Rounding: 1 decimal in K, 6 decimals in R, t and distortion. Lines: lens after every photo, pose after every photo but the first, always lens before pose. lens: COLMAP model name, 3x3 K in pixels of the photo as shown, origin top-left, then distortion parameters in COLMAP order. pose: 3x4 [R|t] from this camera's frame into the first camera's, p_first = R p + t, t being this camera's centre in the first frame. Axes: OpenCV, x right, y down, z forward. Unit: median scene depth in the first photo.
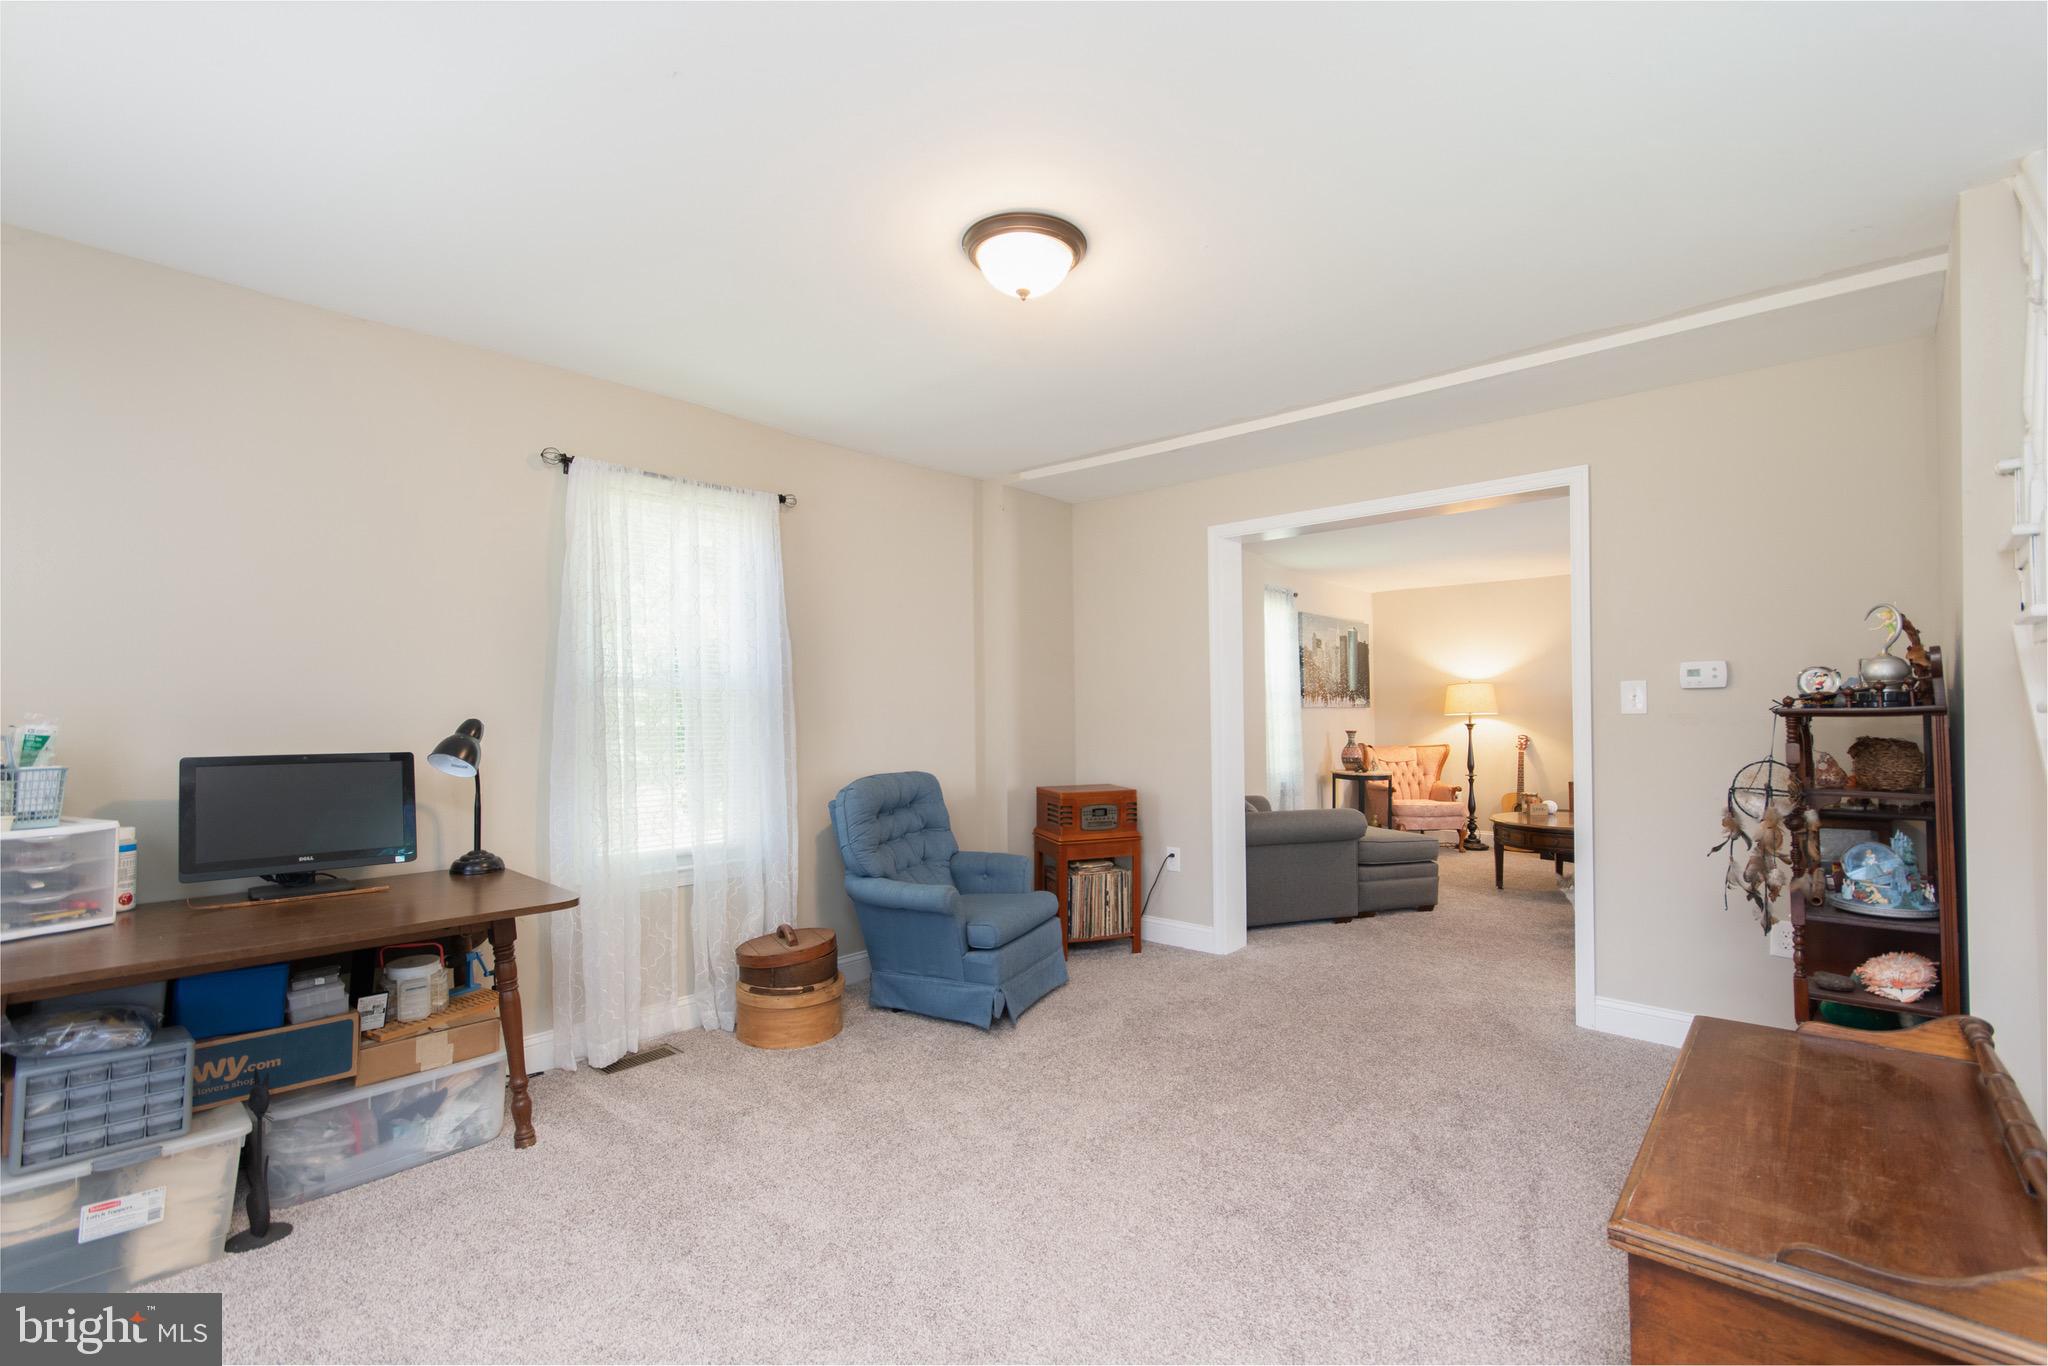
lens RADIAL K [[917.4, 0, 1004.2], [0, 917.4, 692.6], [0, 0, 1]] dist [0.001423, 0.001954]
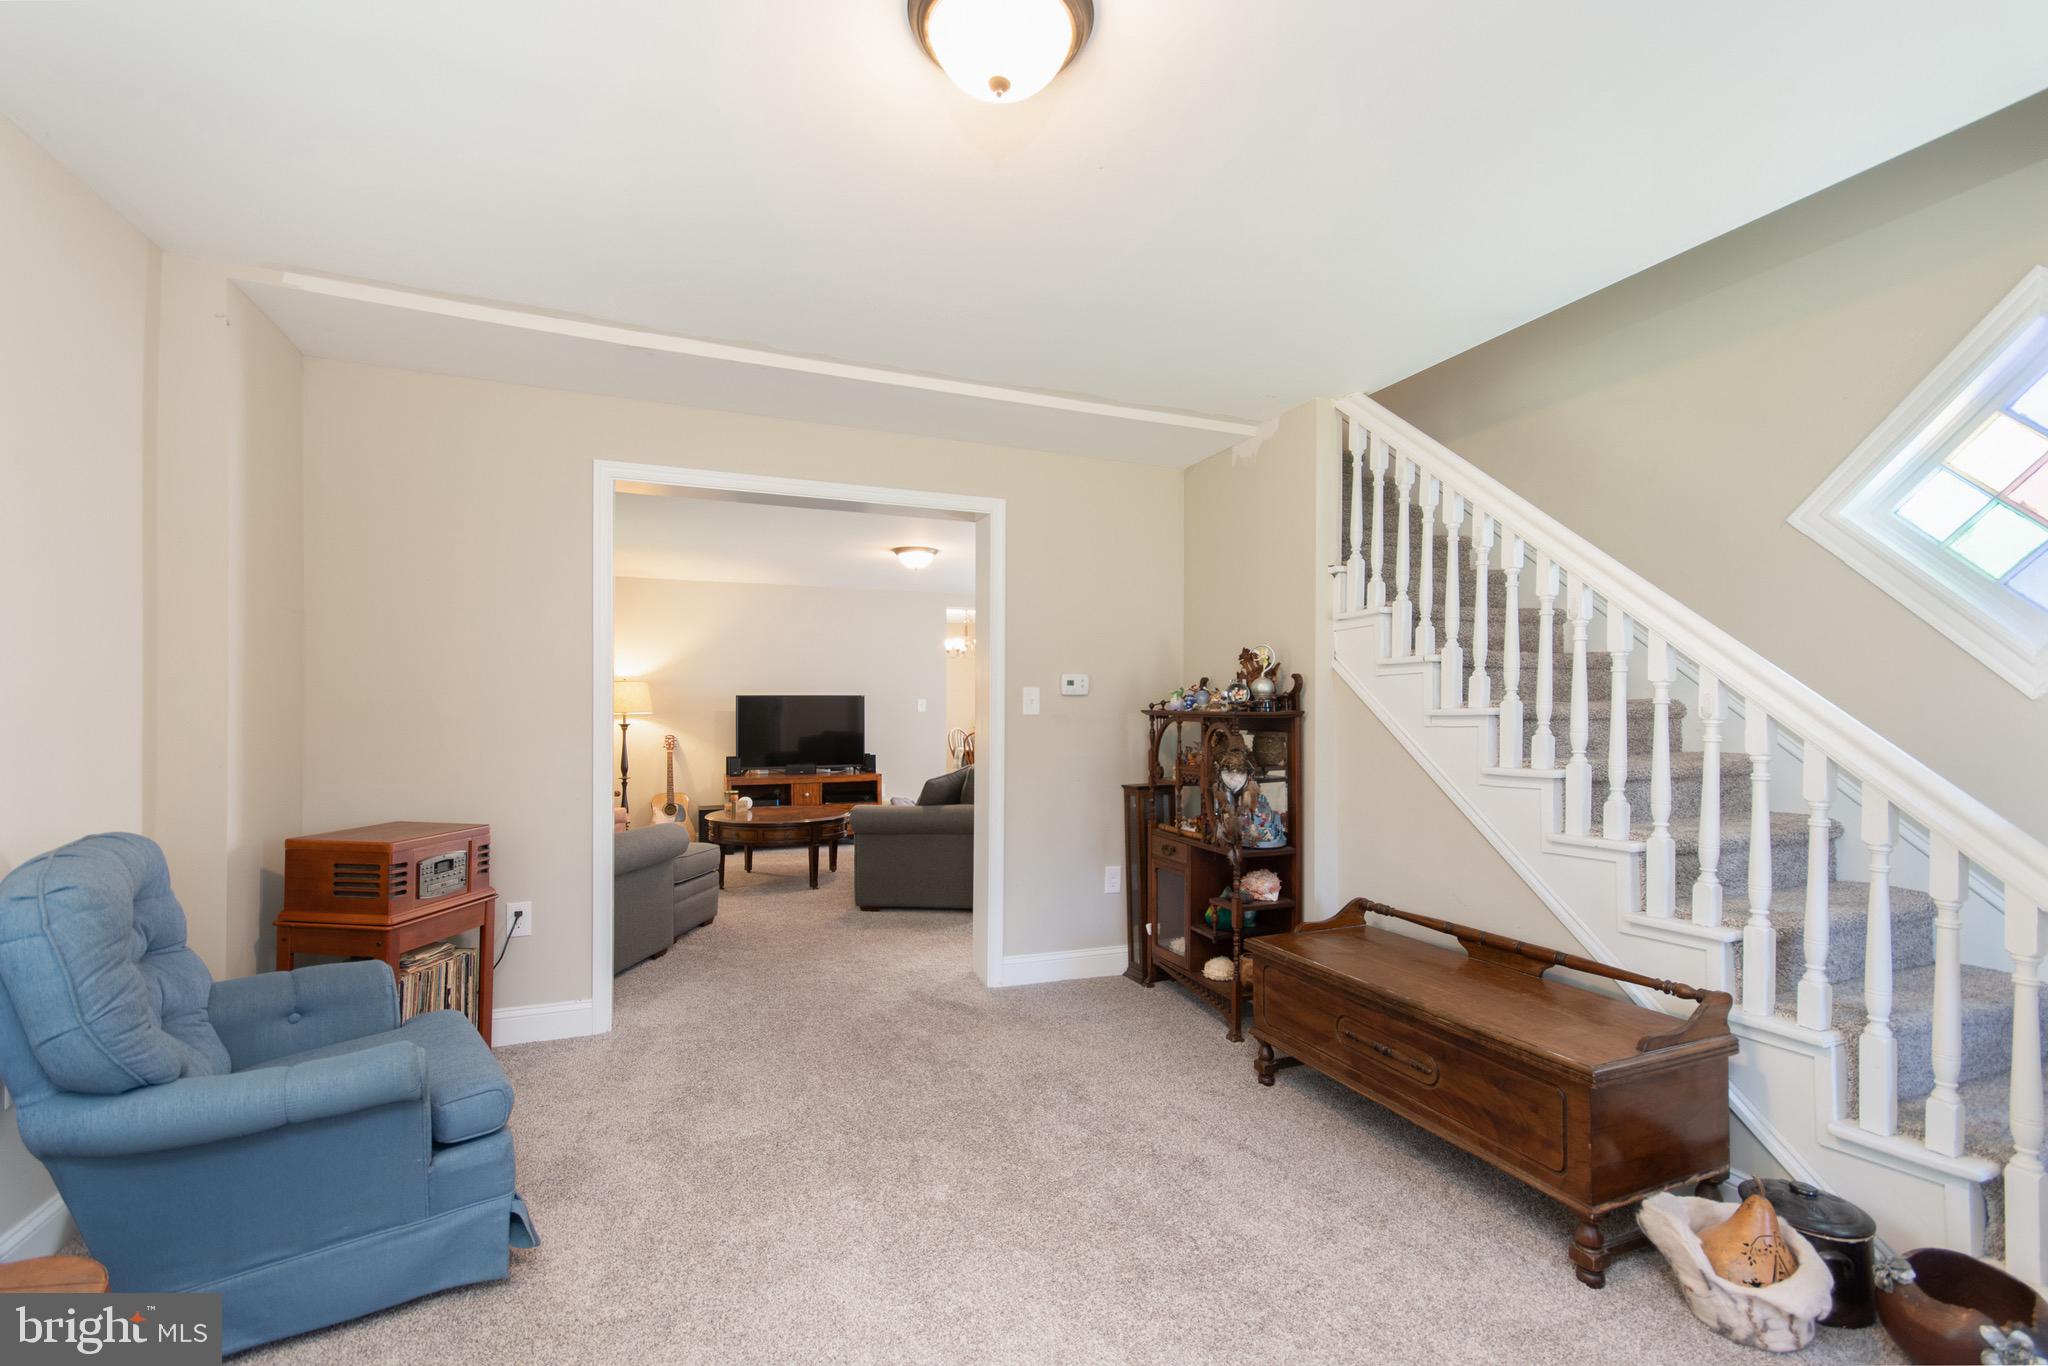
lens RADIAL K [[917.4, 0, 1042.6], [0, 917.4, 697.9], [0, 0, 1]] dist [0.001423, 0.001954]
pose [[0.411359, 0.021376, 0.911223, -0.183357], [-0.027001, 0.999572, -0.011260, 0.006451], [-0.911073, -0.019972, 0.411761, 0.221054]]
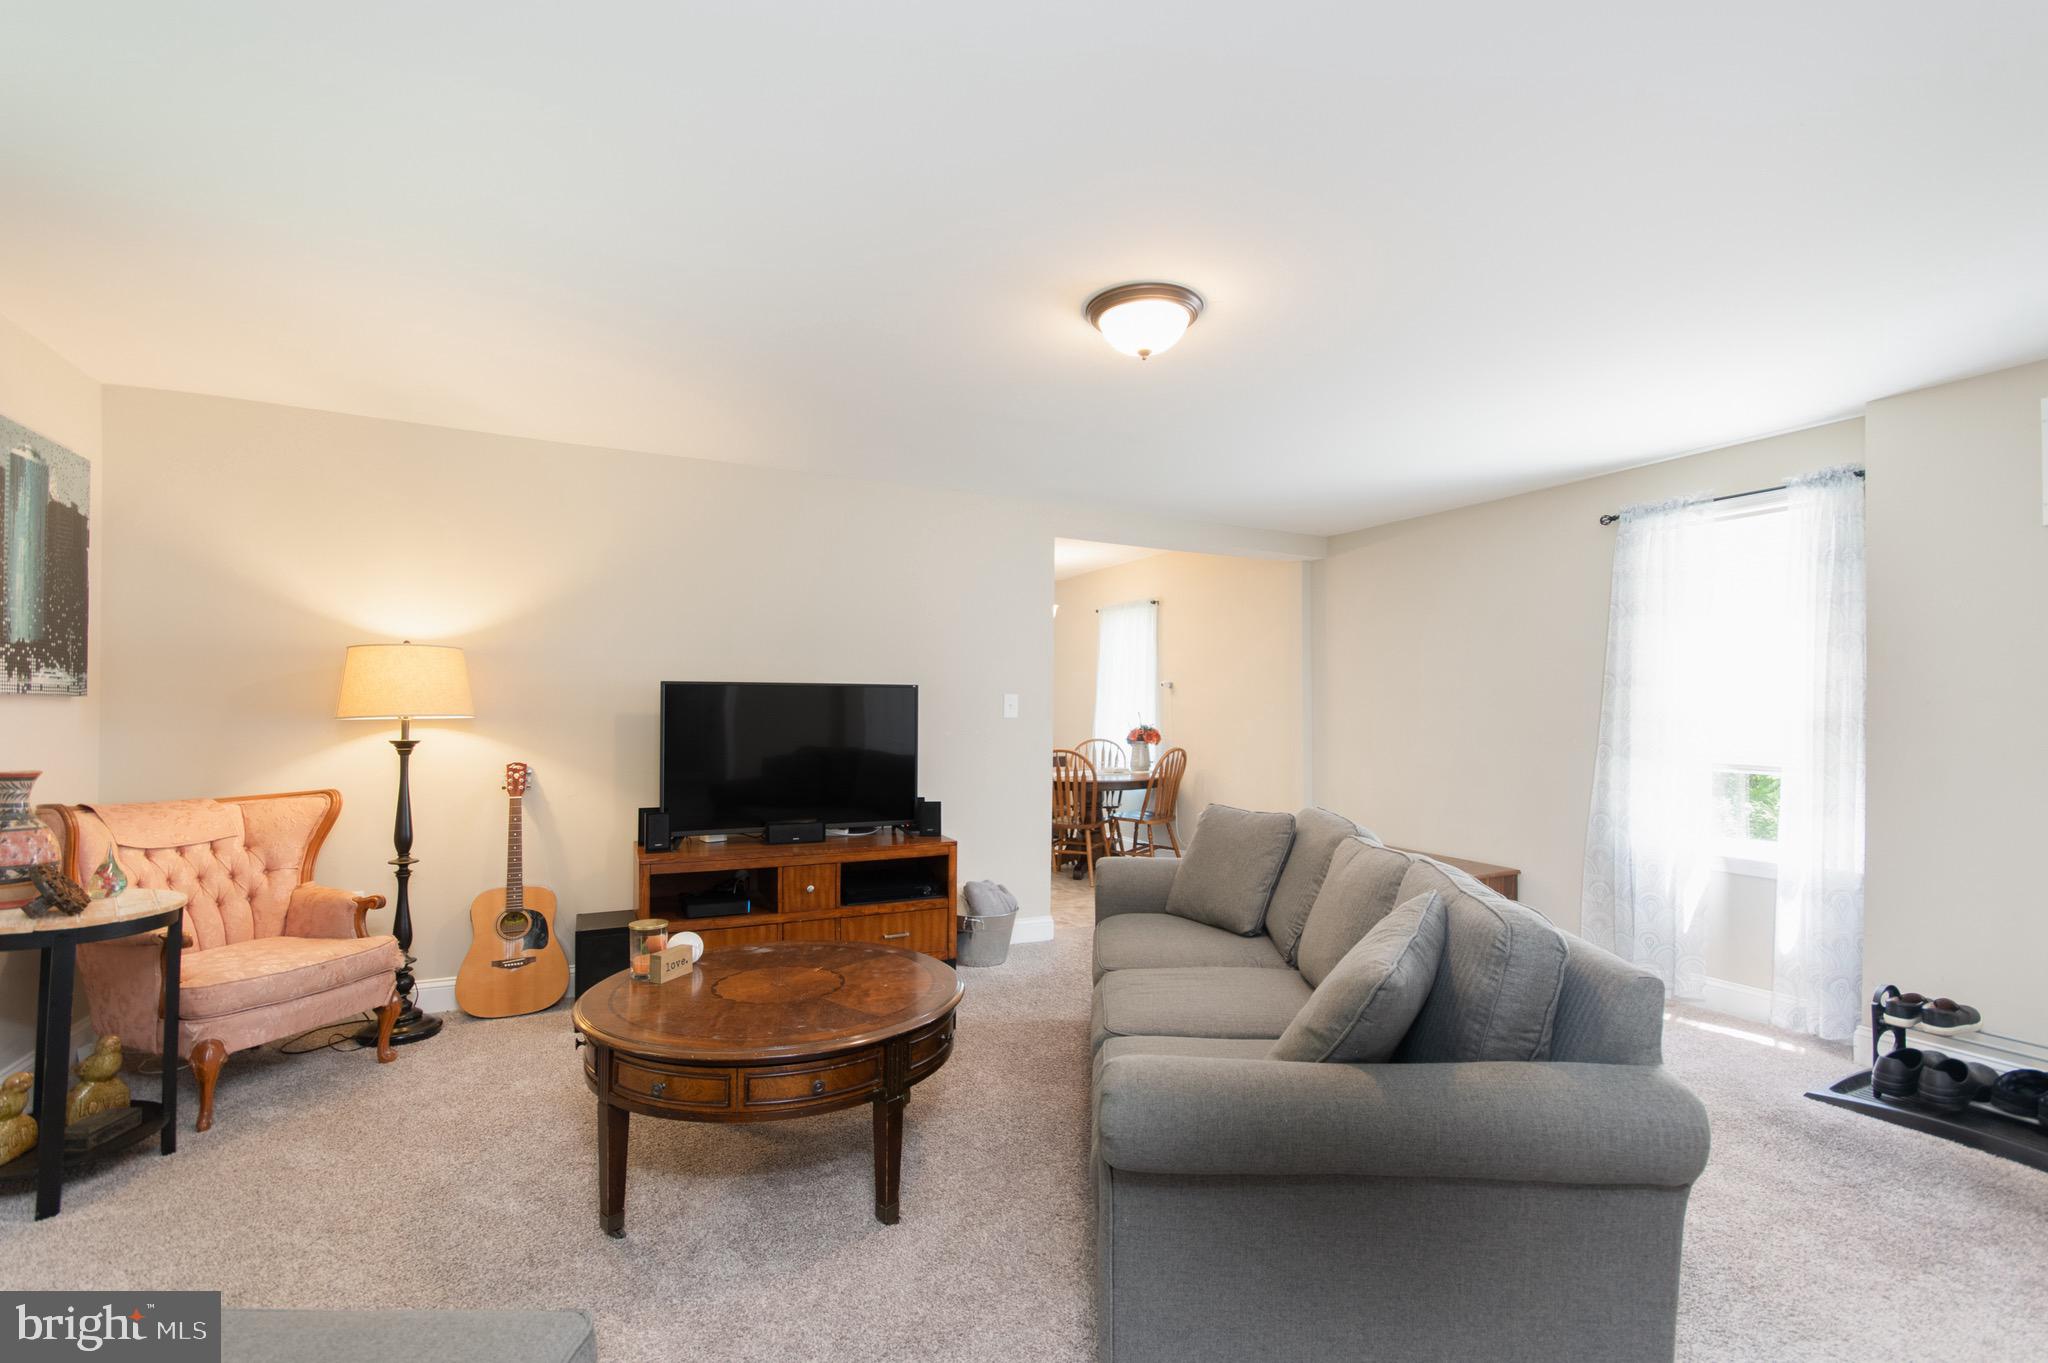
lens RADIAL K [[917.4, 0, 1037.0], [0, 917.4, 696.3], [0, 0, 1]] dist [0.001423, 0.001954]
pose [[0.342741, 0.026005, 0.939070, 0.211990], [-0.036297, 0.999237, -0.014423, 0.009065], [-0.938729, -0.029142, 0.343423, 0.591960]]
